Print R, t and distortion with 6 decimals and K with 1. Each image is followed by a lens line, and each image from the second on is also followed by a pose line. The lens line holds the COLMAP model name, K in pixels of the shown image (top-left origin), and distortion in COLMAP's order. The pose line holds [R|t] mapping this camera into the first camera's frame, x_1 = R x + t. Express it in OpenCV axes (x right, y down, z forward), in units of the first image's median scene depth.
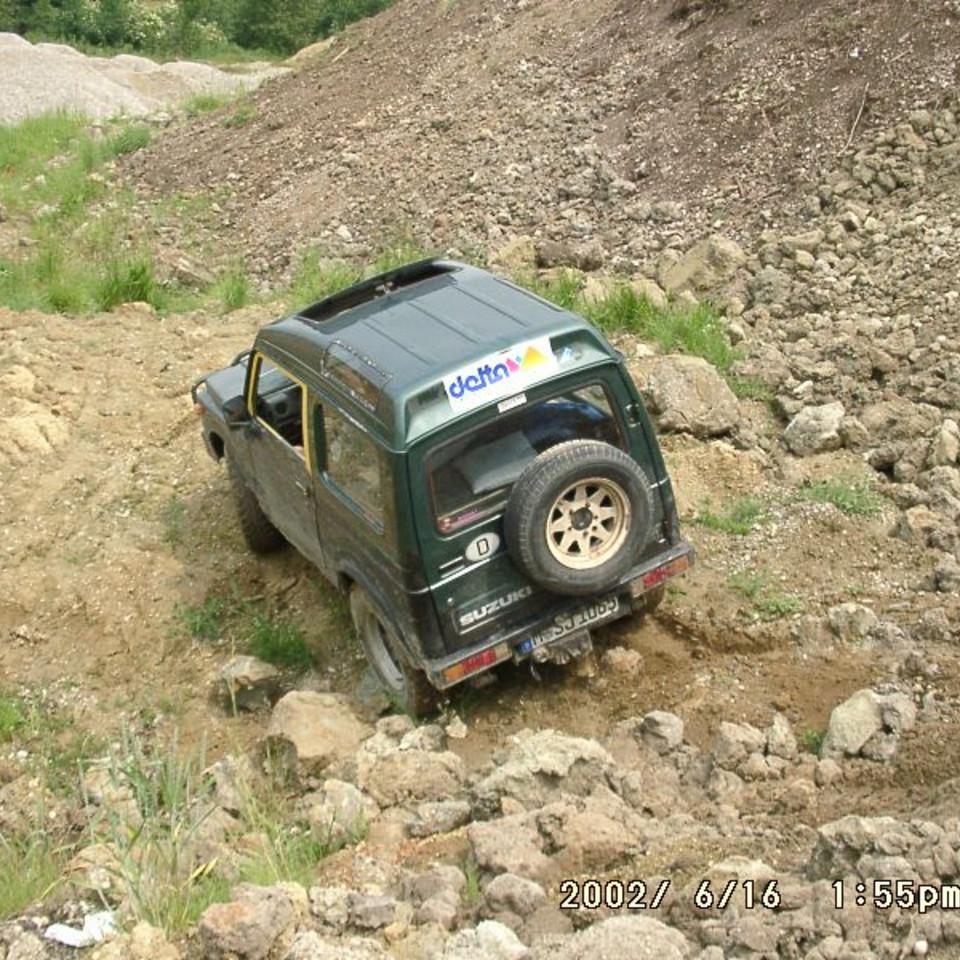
lens RADIAL K [[1567.0, 0, 497.3], [0, 1567.0, 480.0], [0, 0, 1]] dist [-0.150372, 0.144242]
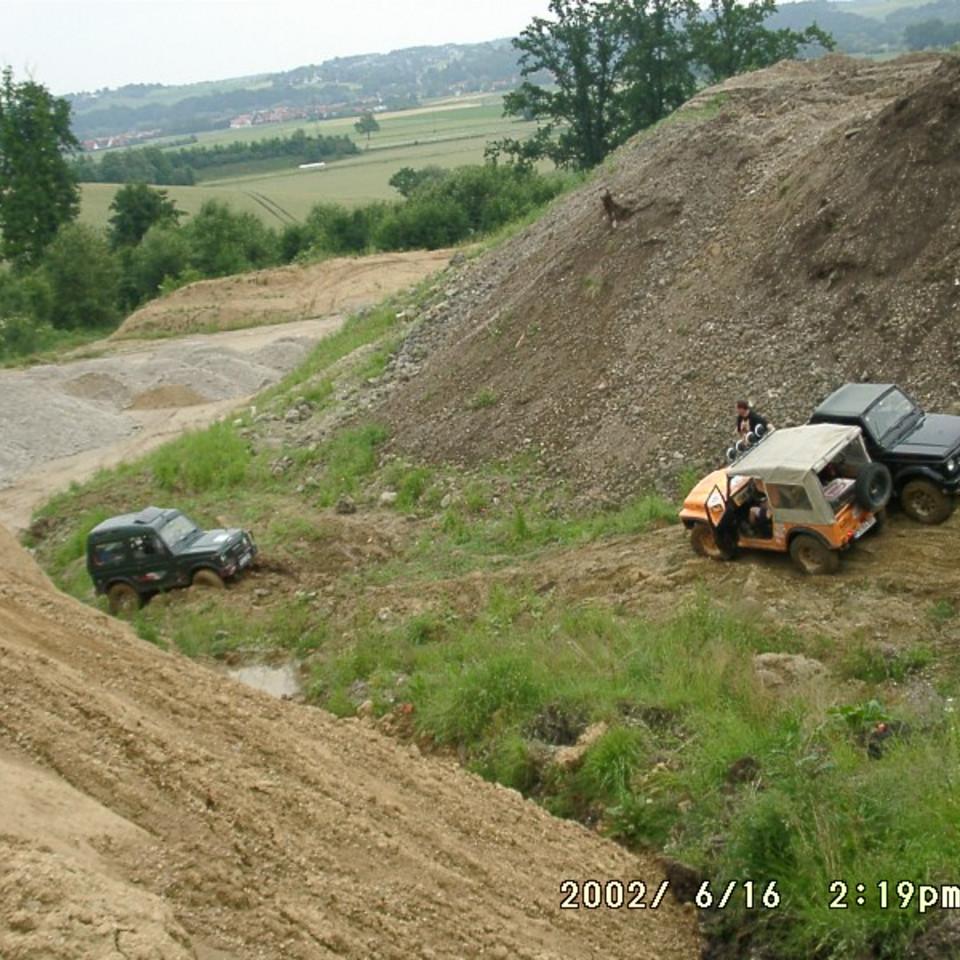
lens RADIAL K [[1688.7, 0, 503.8], [0, 1688.7, 481.9], [0, 0, 1]] dist [-0.147405, 0.137737]
pose [[0.953338, -0.250183, 0.168983, -0.636369], [0.267865, 0.959133, -0.091171, -0.024491], [-0.139268, 0.132182, 0.981393, -0.760191]]
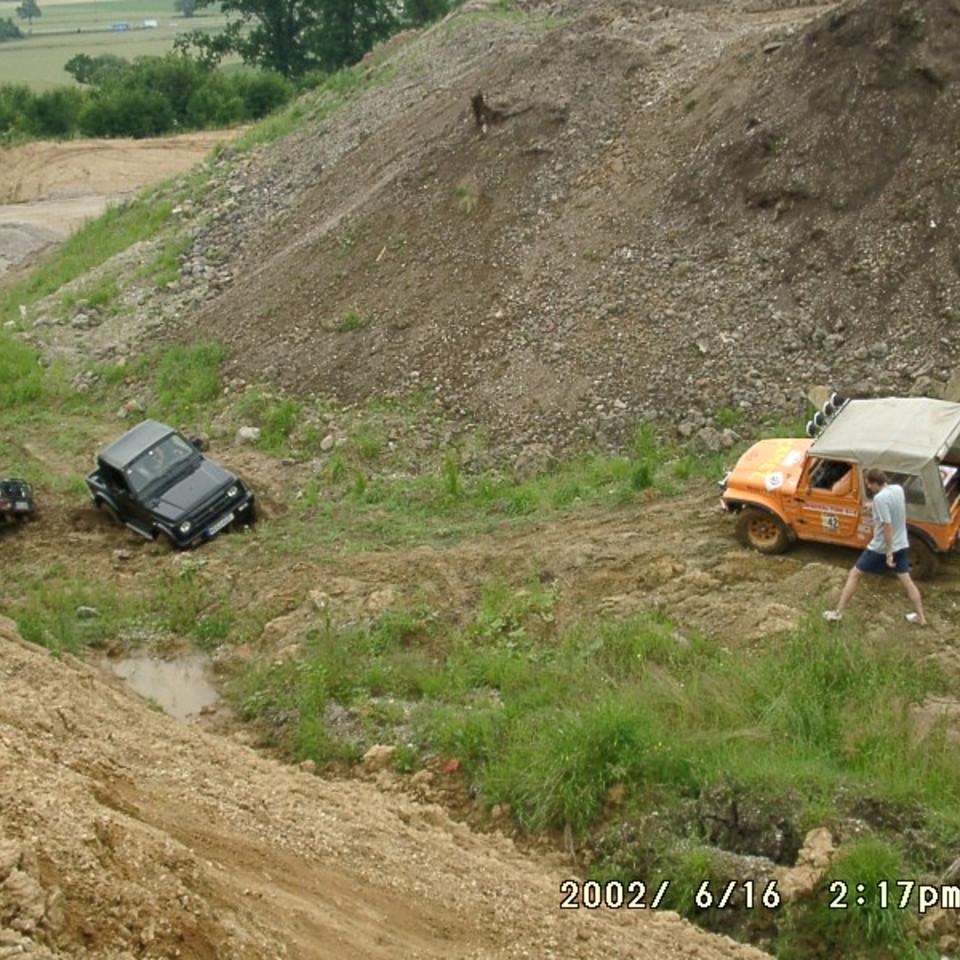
lens RADIAL K [[1567.0, 0, 497.3], [0, 1567.0, 480.0], [0, 0, 1]] dist [-0.150372, 0.144242]
pose [[0.901174, -0.241140, 0.360189, -0.802086], [0.244902, 0.968882, 0.035916, -0.189656], [-0.357642, 0.055844, 0.932188, -0.299293]]
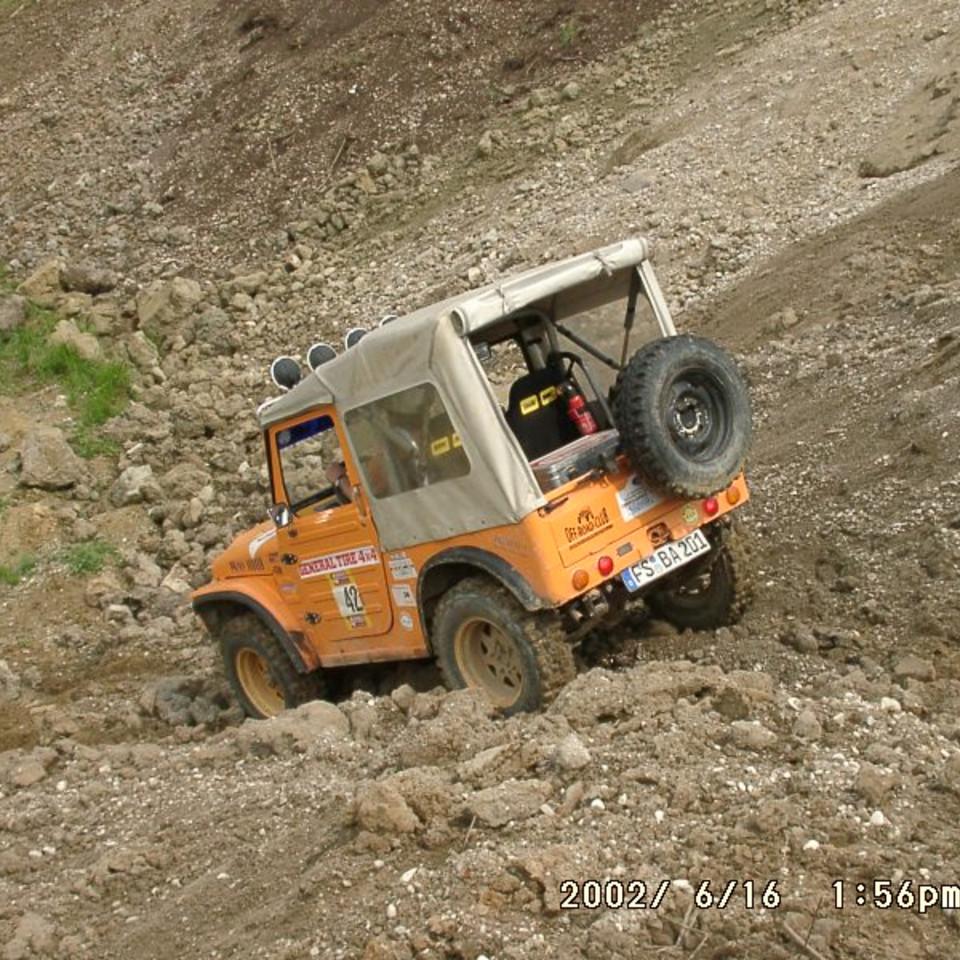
lens RADIAL K [[1688.7, 0, 503.8], [0, 1688.7, 481.9], [0, 0, 1]] dist [-0.147405, 0.137737]
pose [[0.999203, -0.002007, 0.039864, 0.295266], [-0.002535, 0.993529, 0.113550, -0.126965], [-0.039834, -0.113561, 0.992732, -0.292844]]
